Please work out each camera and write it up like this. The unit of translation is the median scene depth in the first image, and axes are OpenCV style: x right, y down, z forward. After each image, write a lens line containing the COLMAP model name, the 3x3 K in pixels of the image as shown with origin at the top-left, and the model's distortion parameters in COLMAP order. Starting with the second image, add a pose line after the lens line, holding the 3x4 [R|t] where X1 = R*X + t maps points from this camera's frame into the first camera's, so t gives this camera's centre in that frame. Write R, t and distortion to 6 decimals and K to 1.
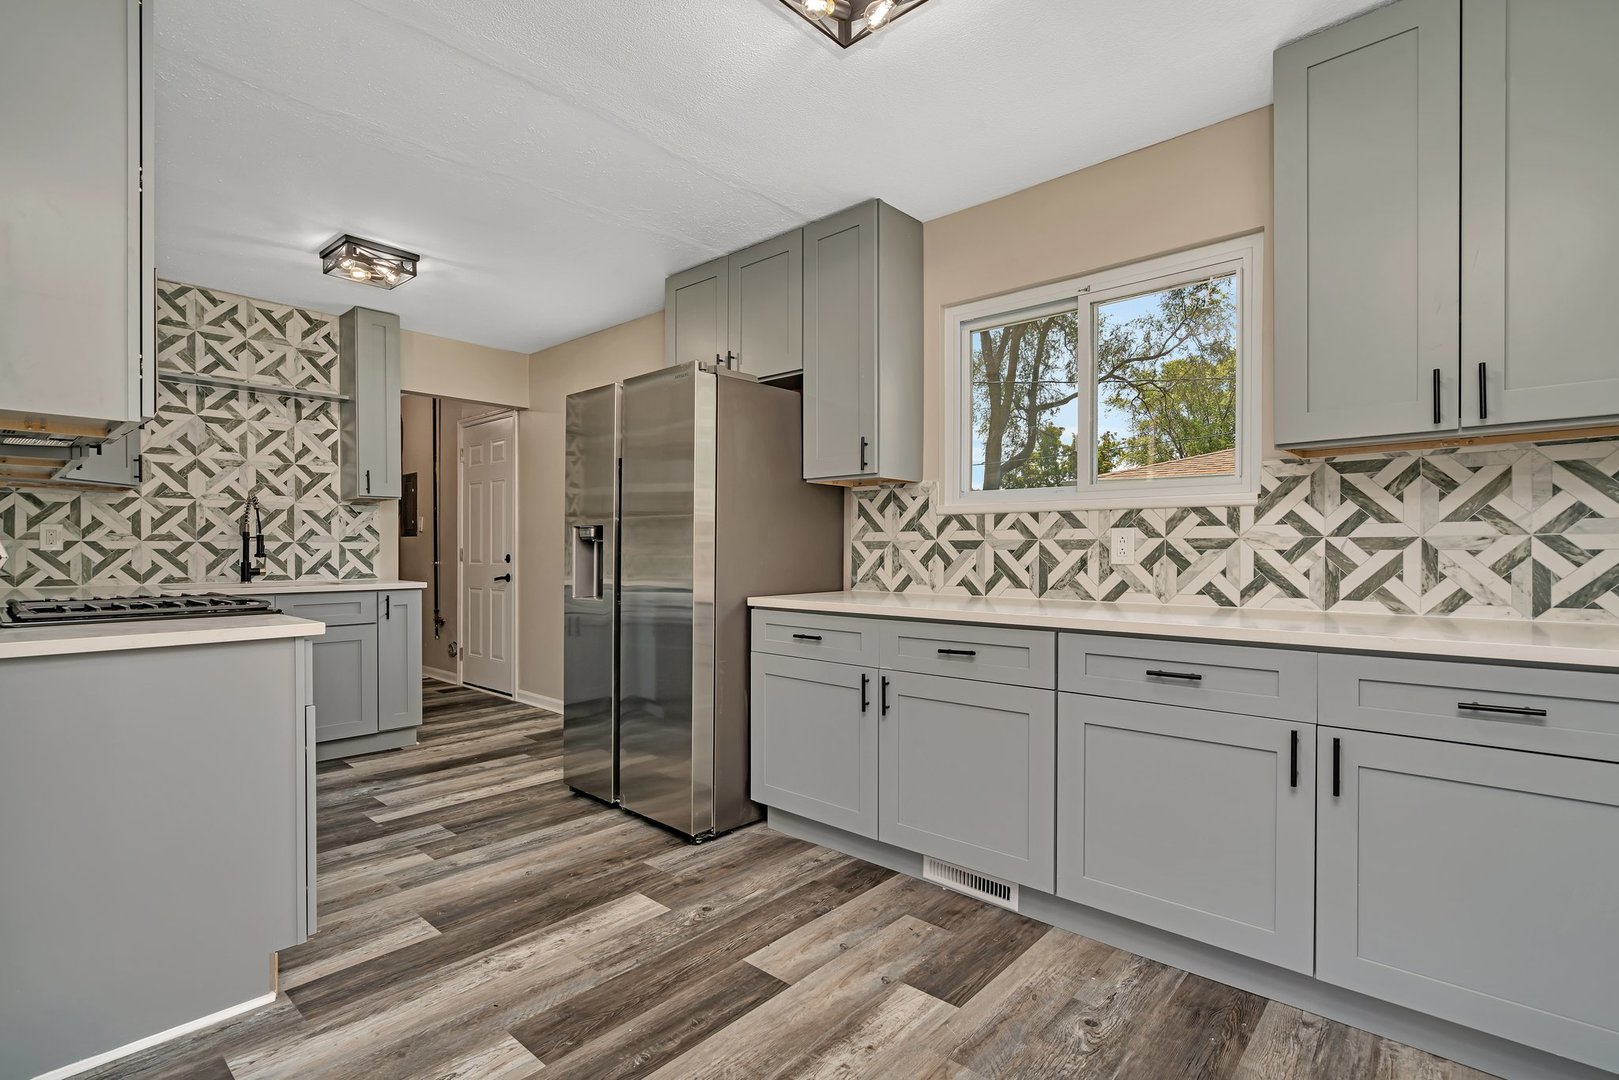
lens RADIAL K [[760.4, 0, 806.7], [0, 760.4, 556.9], [0, 0, 1]] dist [-0.001170, 0.001845]
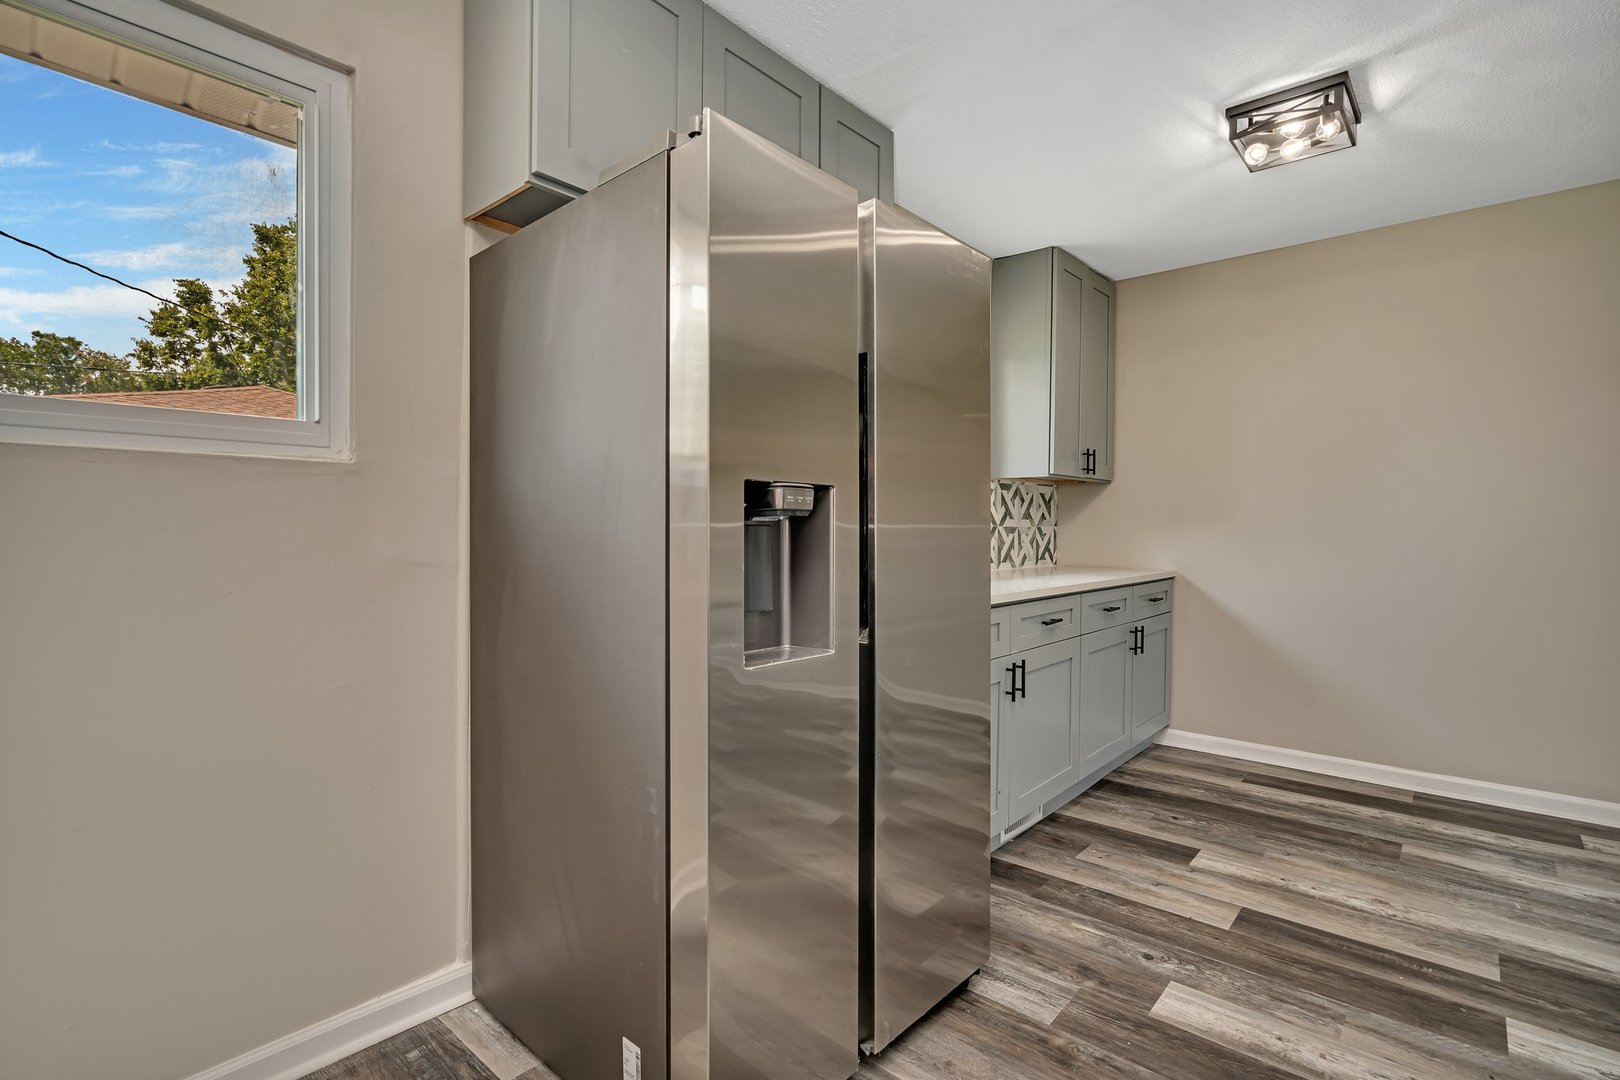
lens RADIAL K [[760.9, 0, 800.8], [0, 760.9, 532.8], [0, 0, 1]] dist [-0.001170, 0.001845]
pose [[-0.007546, -0.003940, 0.999964, -1.038626], [0.007499, 0.999964, 0.003997, -0.021334], [-0.999943, 0.007529, -0.007516, 1.473298]]
